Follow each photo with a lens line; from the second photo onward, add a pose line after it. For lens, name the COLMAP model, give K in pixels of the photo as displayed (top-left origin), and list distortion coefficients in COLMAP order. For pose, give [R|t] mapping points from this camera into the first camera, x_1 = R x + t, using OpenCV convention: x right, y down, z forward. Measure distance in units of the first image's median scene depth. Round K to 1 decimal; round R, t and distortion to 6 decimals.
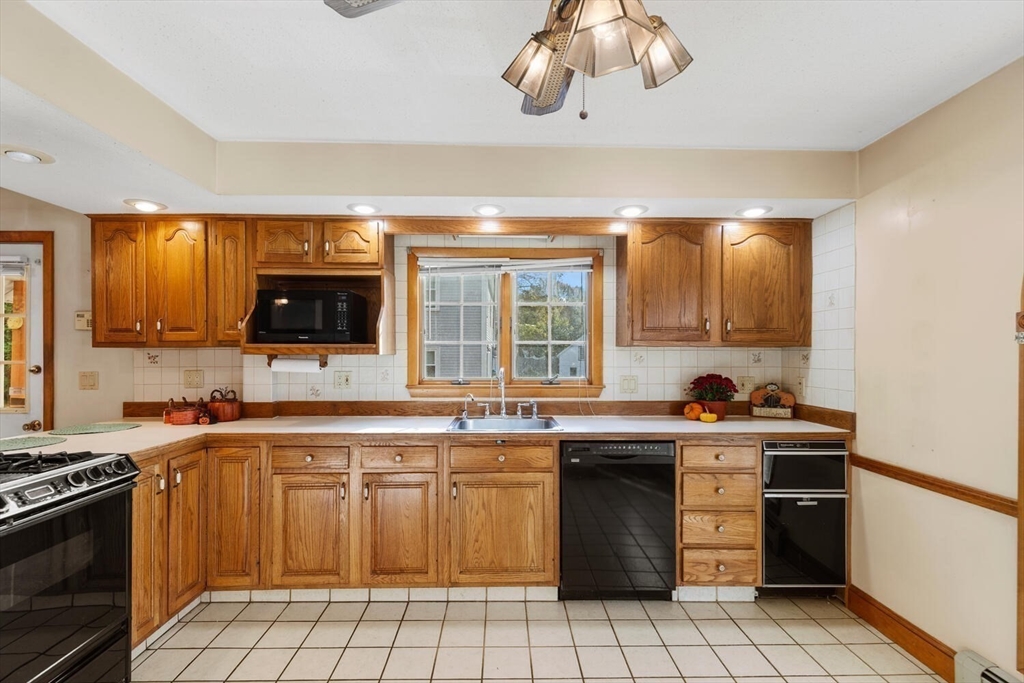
lens RADIAL K [[467.4, 0, 510.3], [0, 467.4, 349.3], [0, 0, 1]] dist [0.005332, -0.001846]
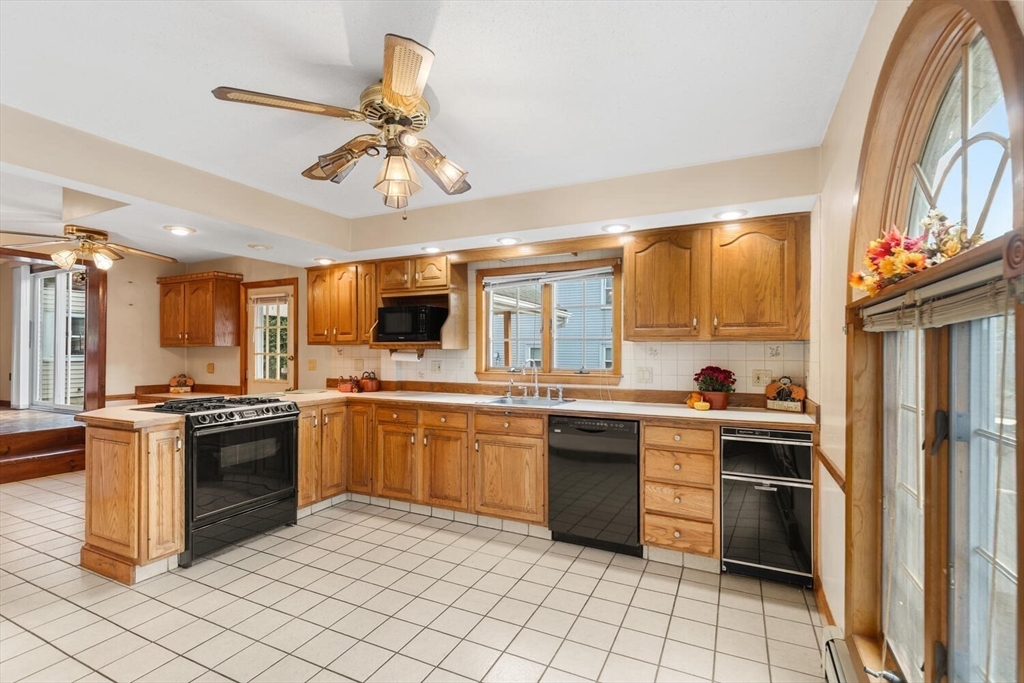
lens RADIAL K [[467.4, 0, 508.6], [0, 467.4, 345.2], [0, 0, 1]] dist [0.005332, -0.001846]
pose [[0.888933, -0.006375, -0.457993, 0.545422], [0.004559, 0.999977, -0.005071, 0.007657], [0.458014, 0.002419, 0.888942, -0.183429]]
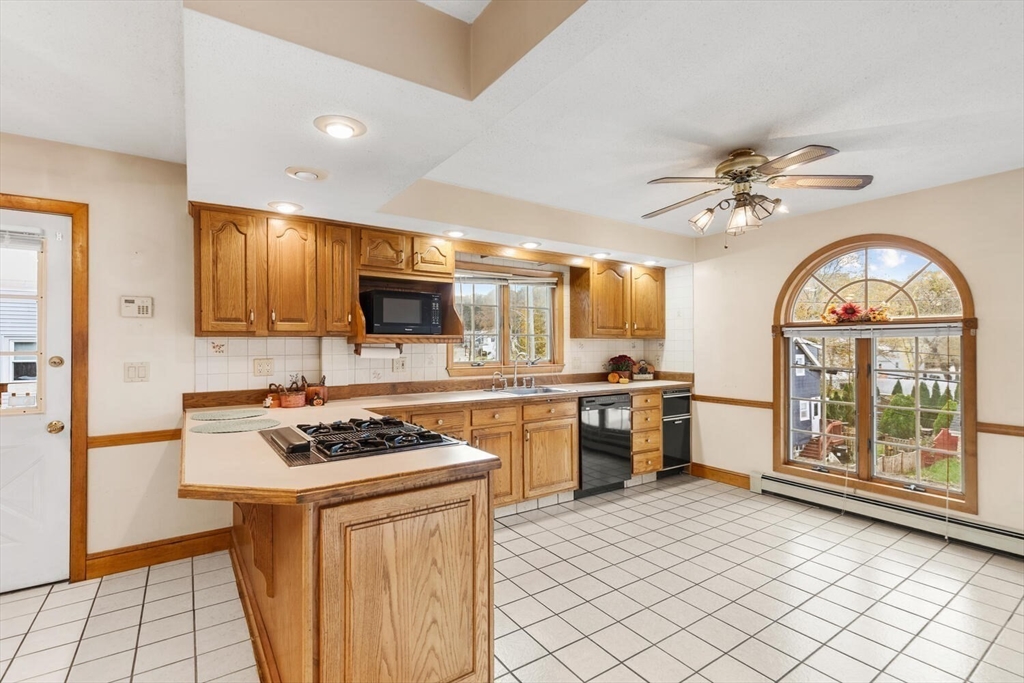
lens RADIAL K [[467.4, 0, 506.9], [0, 467.4, 335.7], [0, 0, 1]] dist [0.005332, -0.001846]
pose [[0.838615, 0.007977, 0.544666, -0.876034], [-0.003431, 0.999950, -0.009362, 0.001418], [-0.544714, 0.005983, 0.838601, -0.183942]]
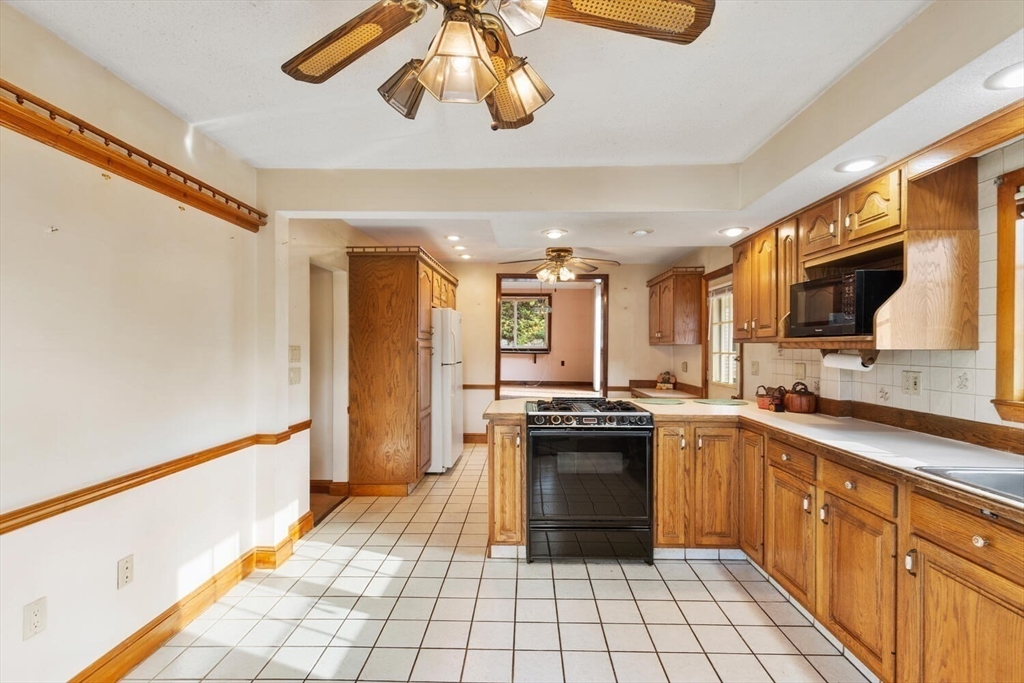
lens RADIAL K [[467.4, 0, 514.7], [0, 467.4, 349.2], [0, 0, 1]] dist [0.005332, -0.001846]
pose [[-0.051443, 0.003804, -0.998669, 0.490781], [0.005407, 0.999979, 0.003530, 0.005003], [0.998661, -0.005218, -0.051463, 0.439585]]
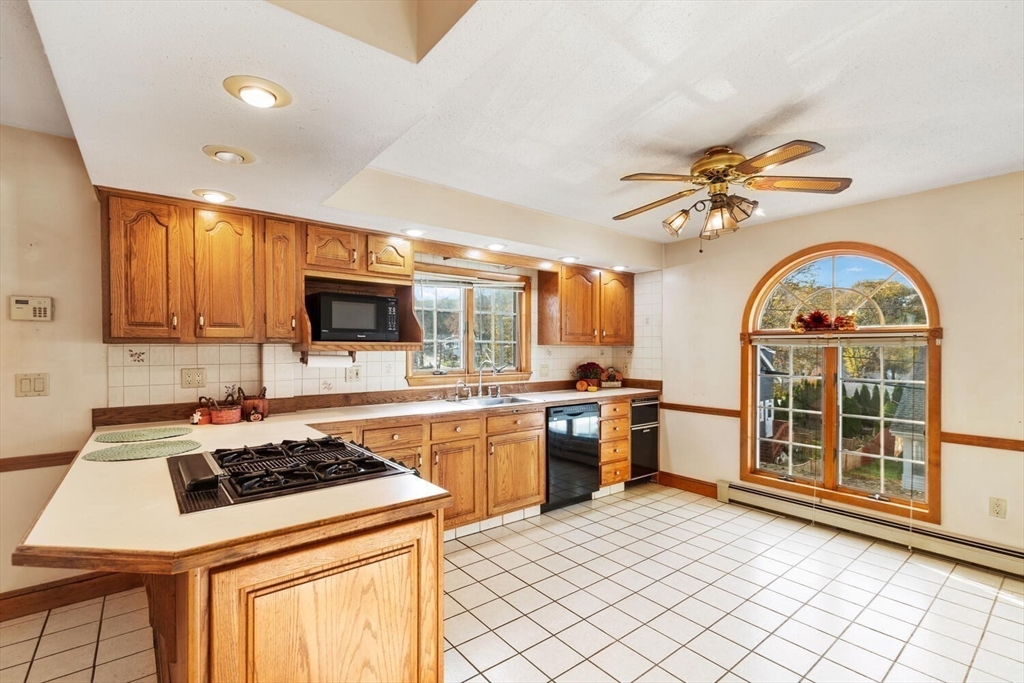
lens RADIAL K [[467.4, 0, 514.2], [0, 467.4, 345.0], [0, 0, 1]] dist [0.005332, -0.001846]
pose [[0.791166, 0.005026, 0.611580, -0.820617], [-0.006637, 0.999978, 0.000368, -0.006468], [-0.611565, -0.004350, 0.791182, -0.125970]]
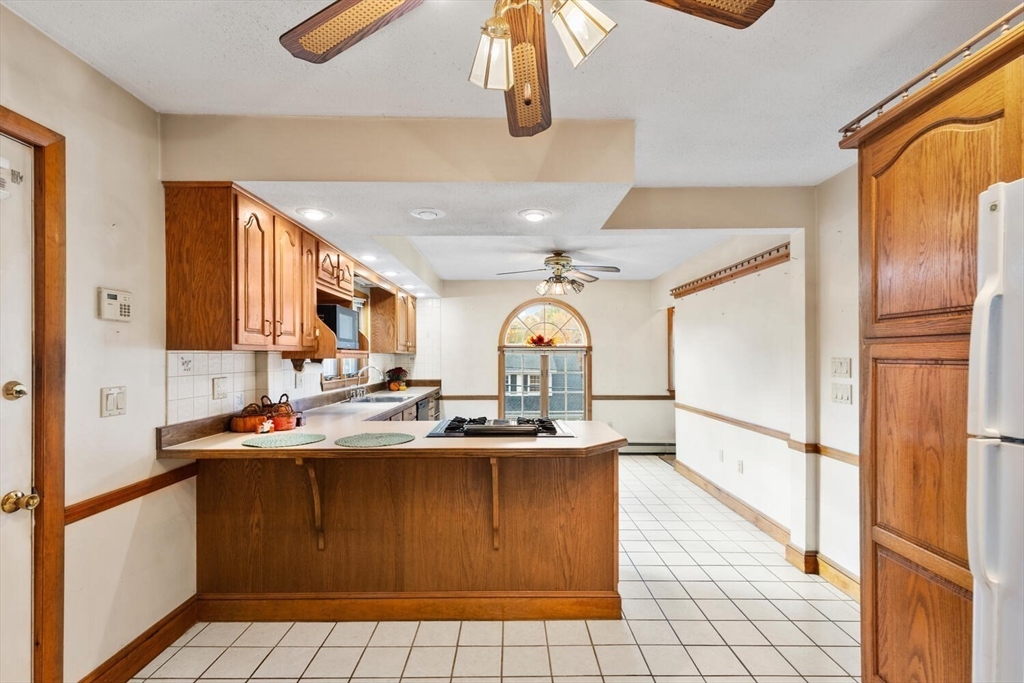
lens RADIAL K [[467.4, 0, 522.7], [0, 467.4, 349.8], [0, 0, 1]] dist [0.005332, -0.001846]
pose [[-0.007005, 0.014329, 0.999873, -1.687789], [-0.010488, 0.999841, -0.014402, 0.001260], [-0.999920, -0.010588, -0.006854, 0.511210]]
